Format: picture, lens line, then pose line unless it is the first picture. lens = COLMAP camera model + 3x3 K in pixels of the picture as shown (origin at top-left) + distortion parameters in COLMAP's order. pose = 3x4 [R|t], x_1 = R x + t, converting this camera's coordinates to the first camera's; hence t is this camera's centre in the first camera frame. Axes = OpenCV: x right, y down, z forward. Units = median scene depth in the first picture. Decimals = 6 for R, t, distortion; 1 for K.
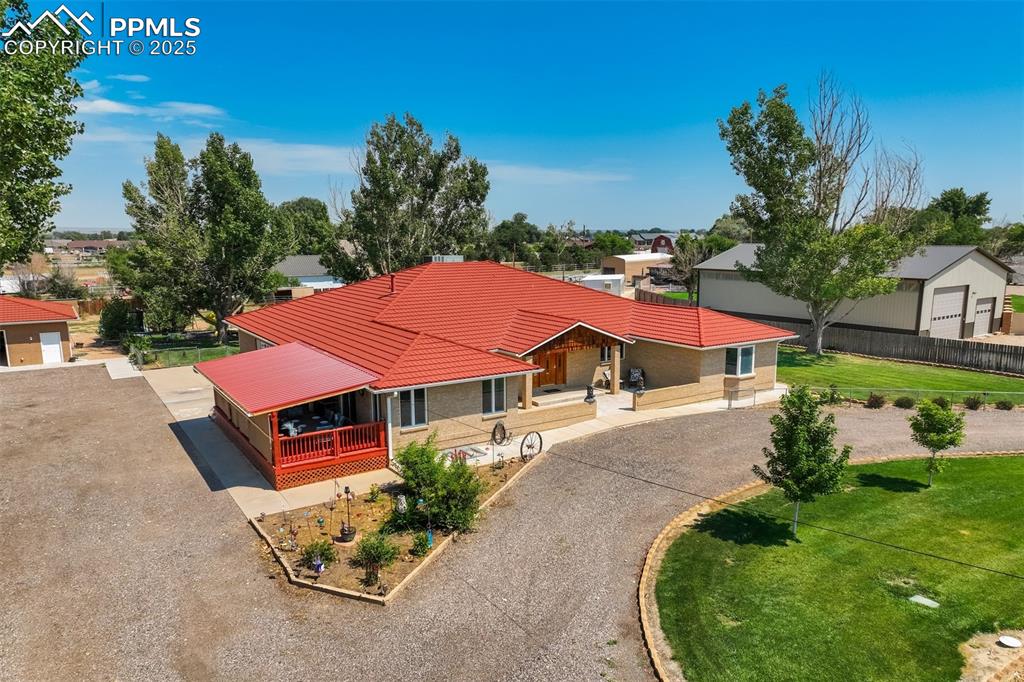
lens RADIAL K [[717.8, 0, 512.7], [0, 717.8, 339.0], [0, 0, 1]] dist [0.004393, 0.004234]
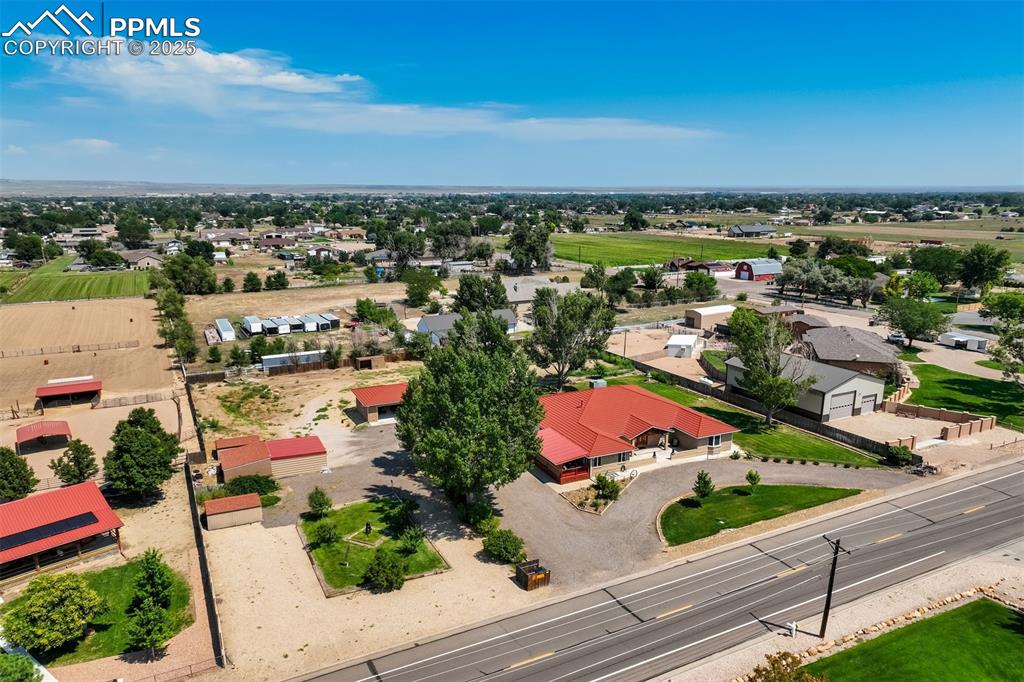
lens RADIAL K [[717.8, 0, 511.7], [0, 717.8, 344.2], [0, 0, 1]] dist [0.004393, 0.004234]
pose [[0.989673, 0.032731, -0.139555, -0.081408], [-0.023120, 0.997283, 0.069941, -0.620691], [0.141465, -0.065993, 0.987741, -2.139961]]
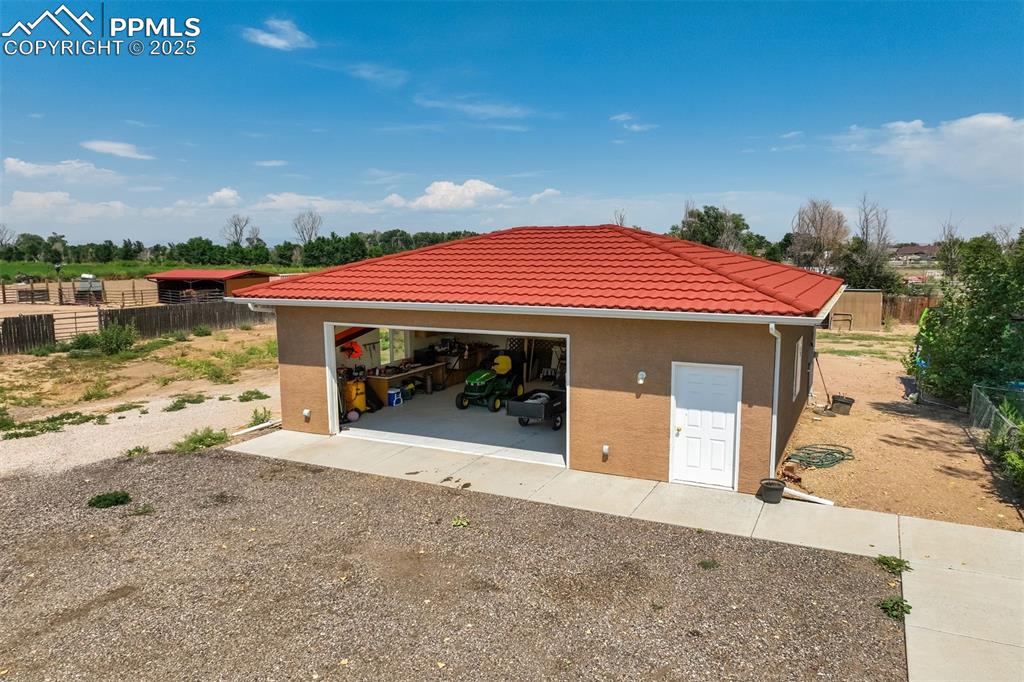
lens RADIAL K [[717.8, 0, 511.8], [0, 717.8, 342.2], [0, 0, 1]] dist [0.004393, 0.004234]
pose [[0.504313, 0.110214, -0.856459, -0.776964], [-0.123514, 0.990830, 0.054776, -0.035866], [0.854642, 0.078160, 0.513301, 1.359224]]
